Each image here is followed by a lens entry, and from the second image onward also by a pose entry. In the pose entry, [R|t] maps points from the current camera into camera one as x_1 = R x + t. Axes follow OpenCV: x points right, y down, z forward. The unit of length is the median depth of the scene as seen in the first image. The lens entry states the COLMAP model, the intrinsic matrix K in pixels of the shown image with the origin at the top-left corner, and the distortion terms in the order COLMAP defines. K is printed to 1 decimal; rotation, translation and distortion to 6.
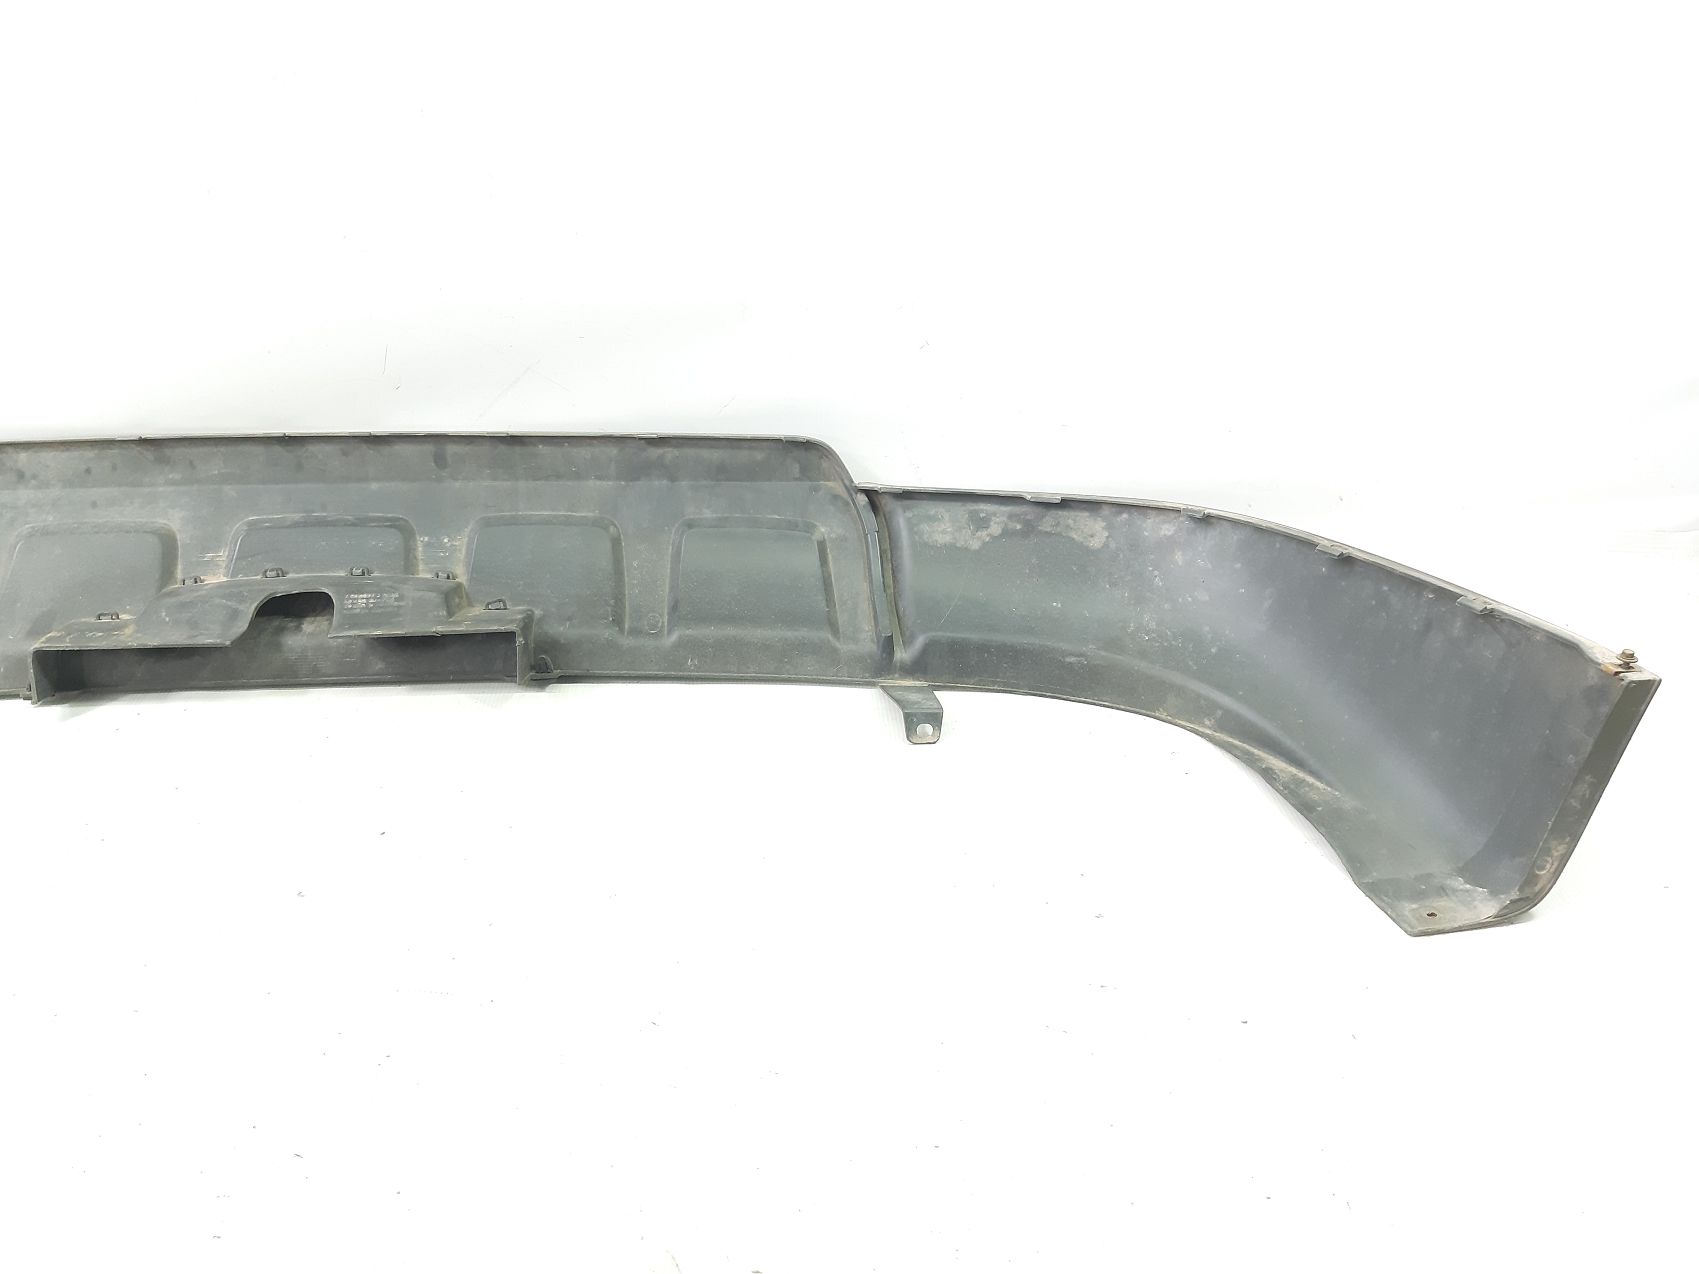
lens RADIAL K [[1299.9, 0, 848.0], [0, 1299.9, 611.9], [0, 0, 1]] dist [0.005577, -0.069582]
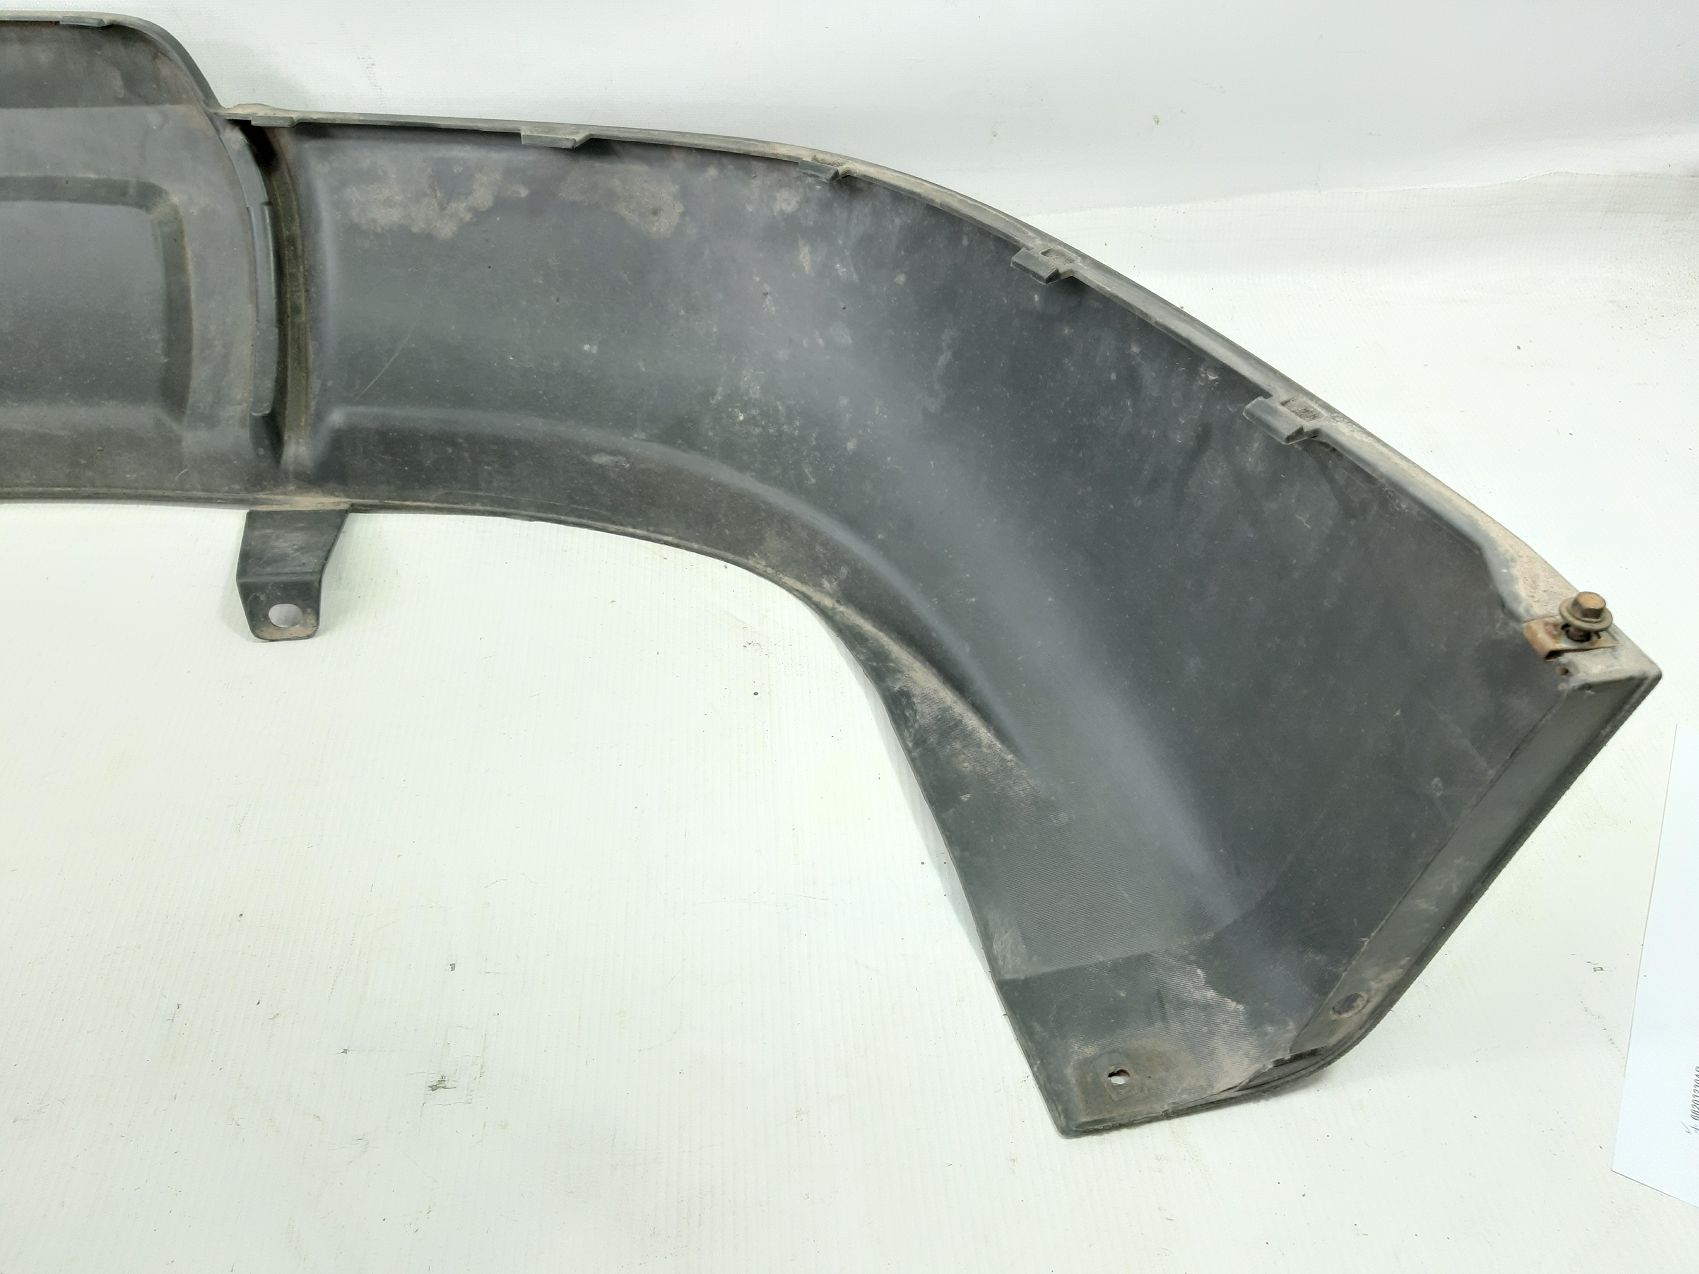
lens RADIAL K [[1373.6, 0, 857.2], [0, 1373.6, 652.3], [0, 0, 1]] dist [0.072476, -0.163918]
pose [[0.999305, -0.019641, 0.031691, 0.255664], [0.008973, 0.951703, 0.306889, -0.061596], [-0.036188, -0.306391, 0.951218, 0.418830]]
